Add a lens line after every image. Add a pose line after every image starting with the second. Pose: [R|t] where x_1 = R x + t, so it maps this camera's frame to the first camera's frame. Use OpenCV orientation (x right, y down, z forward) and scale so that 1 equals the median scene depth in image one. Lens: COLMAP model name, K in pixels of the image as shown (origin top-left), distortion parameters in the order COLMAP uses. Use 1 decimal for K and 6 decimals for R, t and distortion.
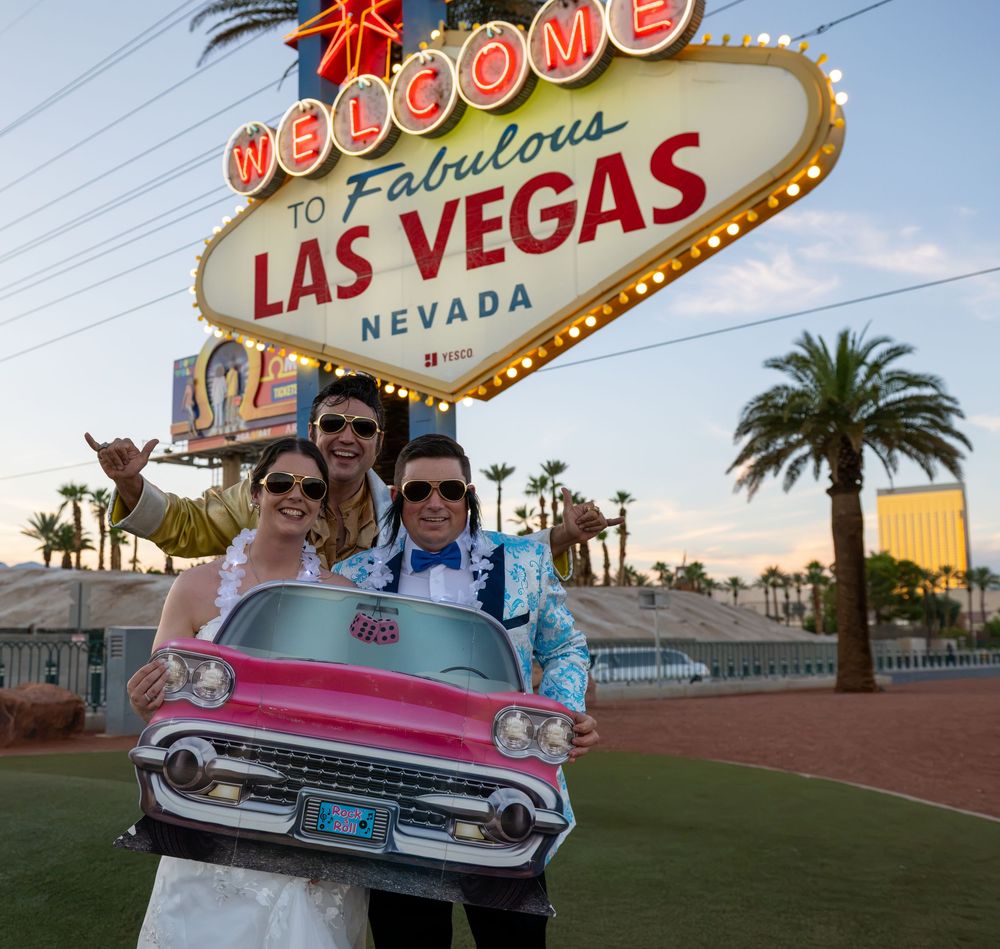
lens RADIAL K [[1052.3, 0, 497.7], [0, 1052.3, 482.1], [0, 0, 1]] dist [-0.005592, -0.009050]
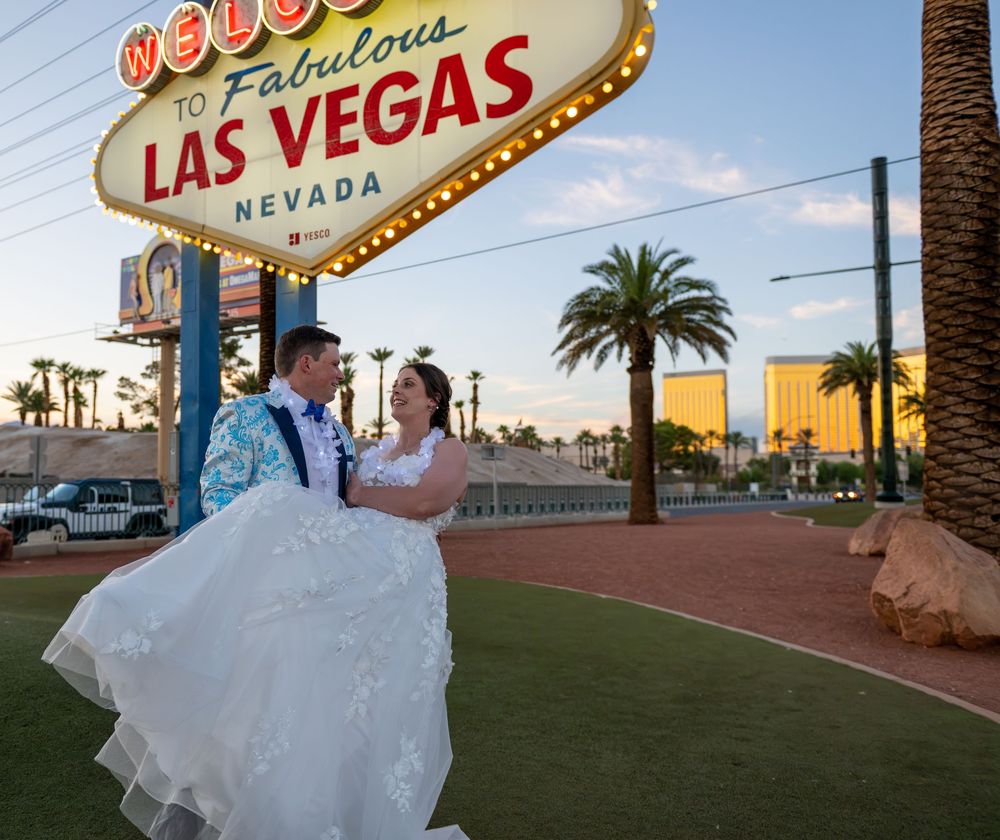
lens RADIAL K [[754.1, 0, 500.0], [0, 754.1, 420.0], [0, 0, 1]] dist [0.003645, 0.003229]
pose [[0.990447, 0.014739, 0.137101, 0.034091], [-0.023577, 0.997731, 0.063061, 0.016061], [-0.135861, -0.065691, 0.988548, 0.106780]]
